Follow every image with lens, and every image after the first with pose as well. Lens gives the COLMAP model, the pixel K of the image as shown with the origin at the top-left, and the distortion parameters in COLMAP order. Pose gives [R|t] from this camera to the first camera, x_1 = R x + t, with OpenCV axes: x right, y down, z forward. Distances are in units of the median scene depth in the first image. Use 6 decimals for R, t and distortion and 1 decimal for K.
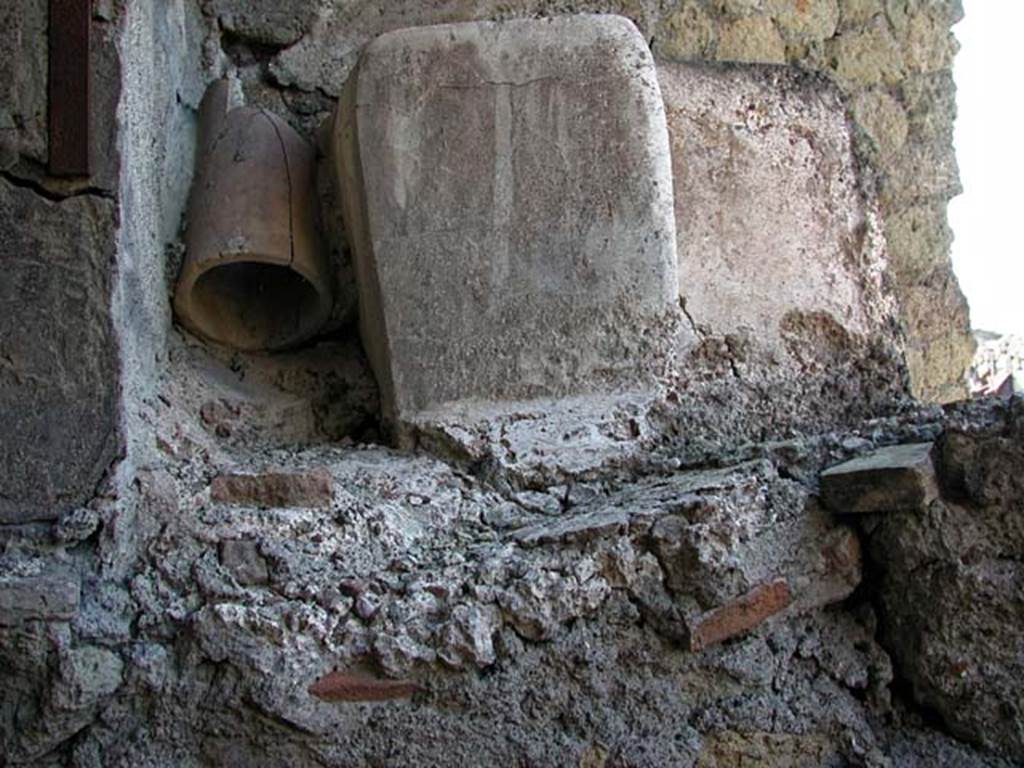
lens RADIAL K [[1174.6, 0, 512.0], [0, 1174.6, 384.0], [0, 0, 1]] dist [-0.185746, 0.103044]
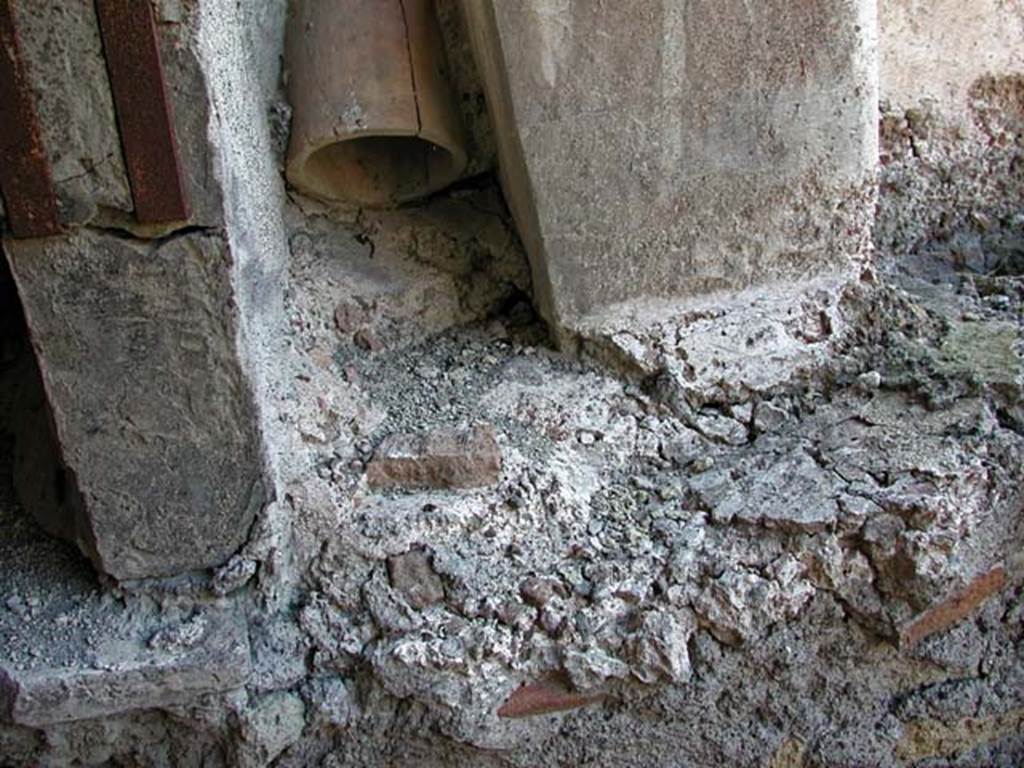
lens RADIAL K [[1174.6, 0, 512.0], [0, 1174.6, 384.0], [0, 0, 1]] dist [-0.185746, 0.103044]
pose [[0.995650, -0.026144, -0.089432, -0.057420], [0.058006, 0.925063, 0.375358, -0.279973], [0.072917, -0.378912, 0.922555, 0.174169]]
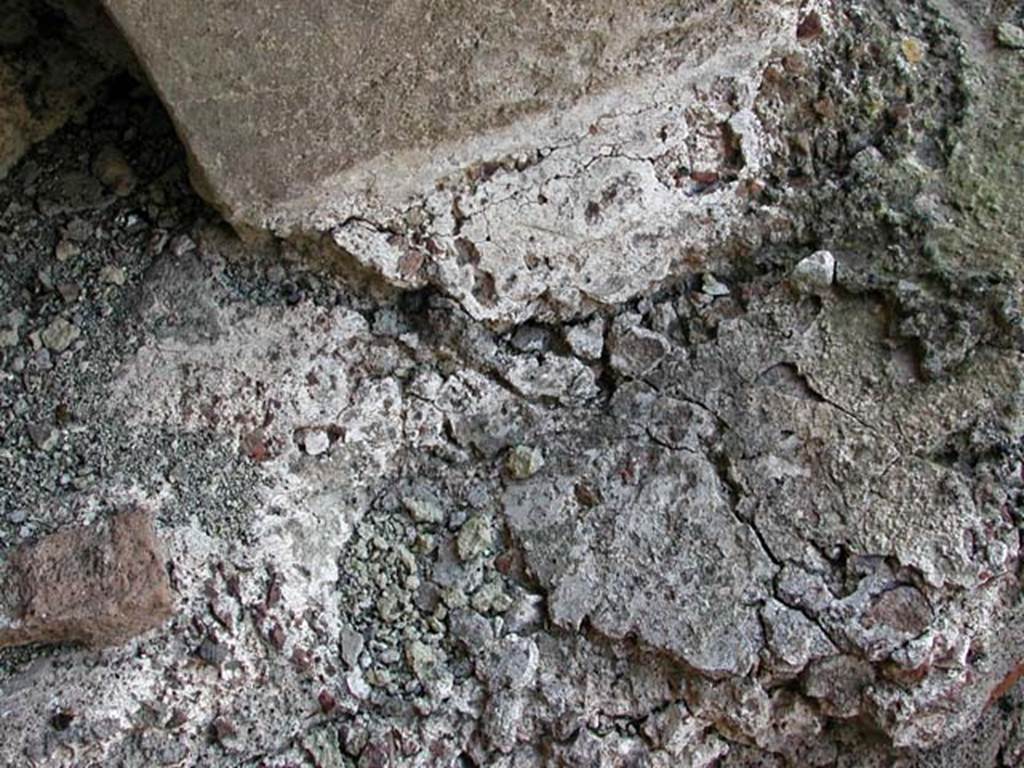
lens RADIAL K [[1932.0, 0, 512.0], [0, 1932.0, 384.0], [0, 0, 1]] dist [0.003448, 0.086176]
pose [[0.990663, -0.136313, -0.002350, 0.006830], [0.081291, 0.576775, 0.812848, -0.581226], [-0.109446, -0.805450, 0.582471, 0.519651]]
